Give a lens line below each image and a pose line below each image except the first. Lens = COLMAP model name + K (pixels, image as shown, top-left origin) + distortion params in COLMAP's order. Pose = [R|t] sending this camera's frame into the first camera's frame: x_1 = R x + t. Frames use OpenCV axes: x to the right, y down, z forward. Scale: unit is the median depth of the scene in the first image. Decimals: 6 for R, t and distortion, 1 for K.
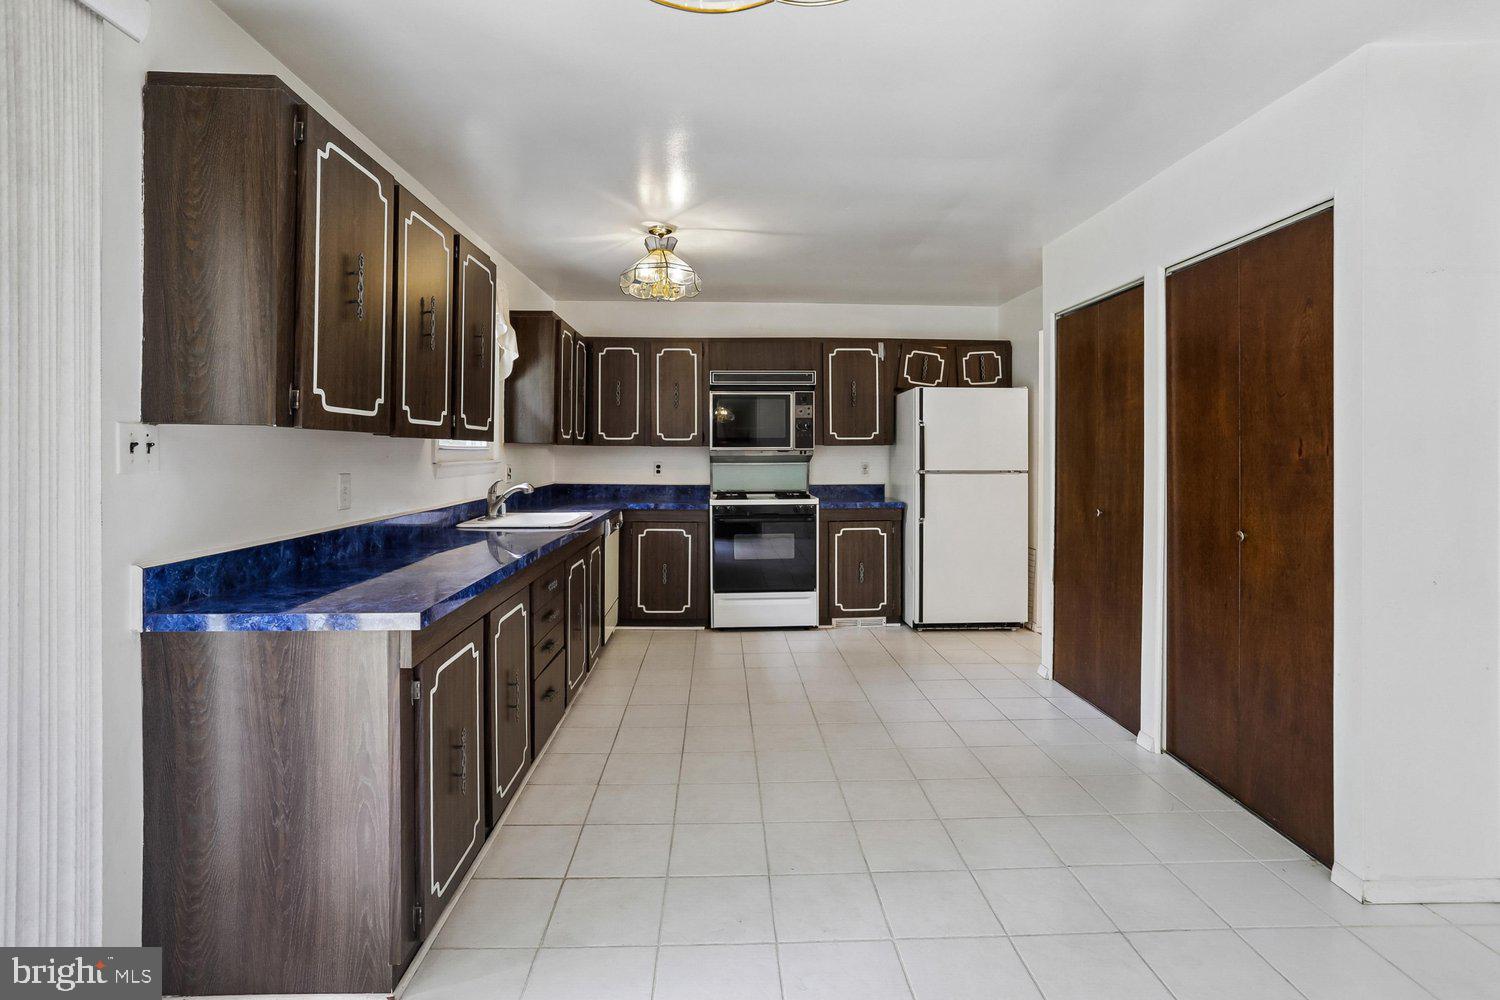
lens RADIAL K [[743.9, 0, 752.1], [0, 743.9, 450.4], [0, 0, 1]] dist [-0.057287, 0.029158]
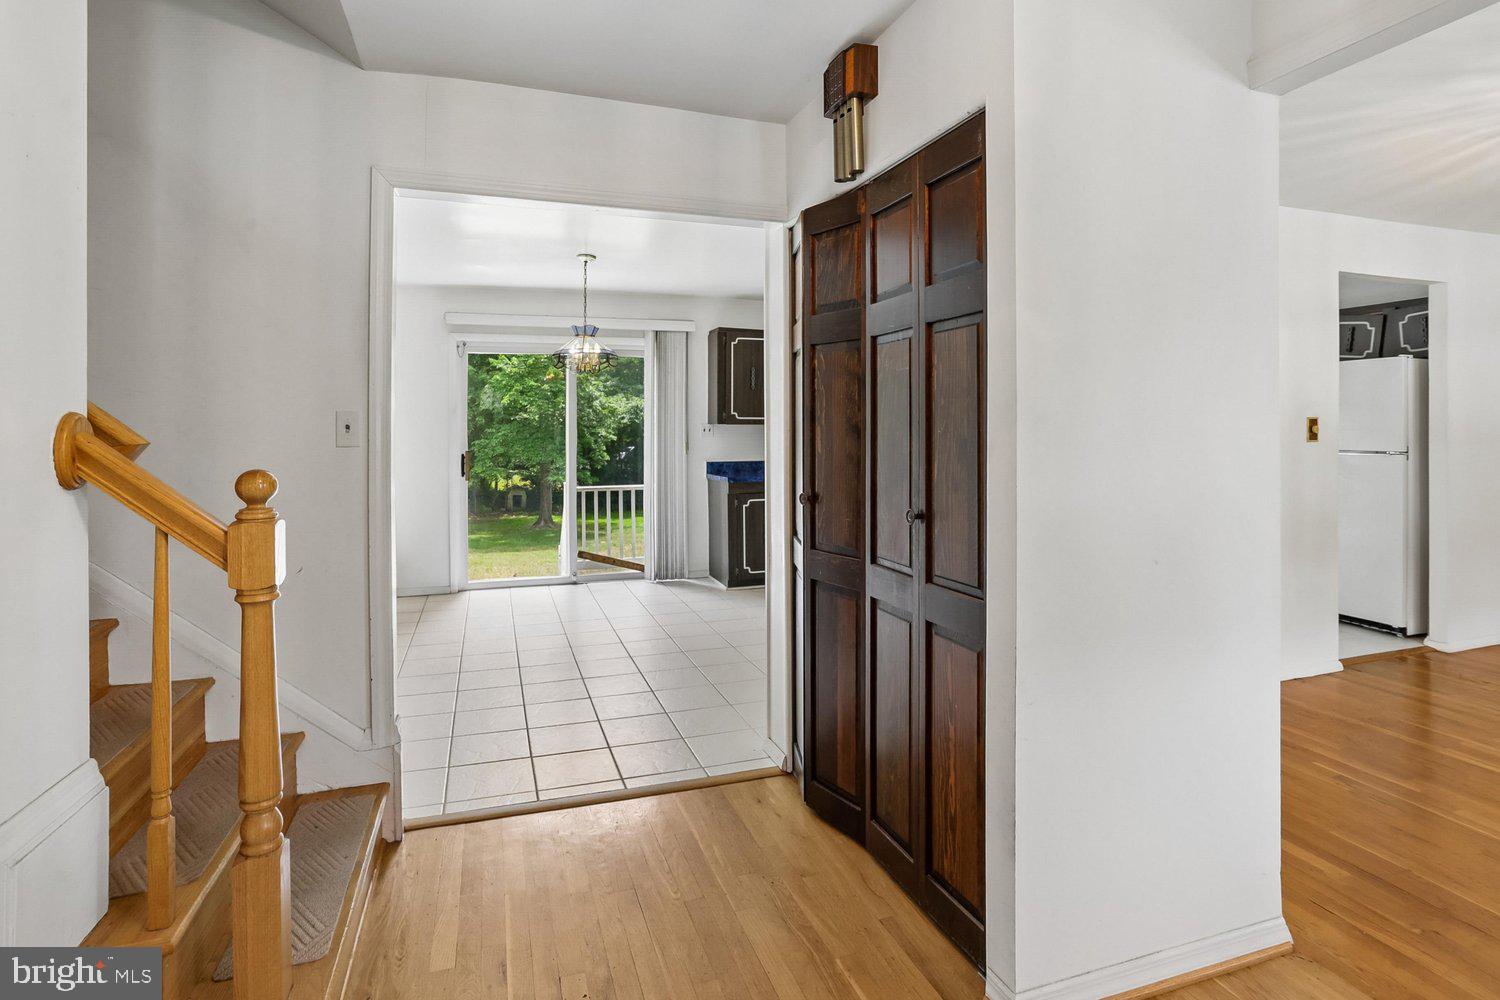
lens RADIAL K [[746.7, 0, 755.6], [0, 746.7, 430.6], [0, 0, 1]] dist [-0.036144, 0.001293]
pose [[0.286325, -0.004053, -0.958124, 2.894089], [0.001695, 0.999992, -0.003724, 0.013861], [0.958131, -0.000558, 0.286330, 0.104672]]
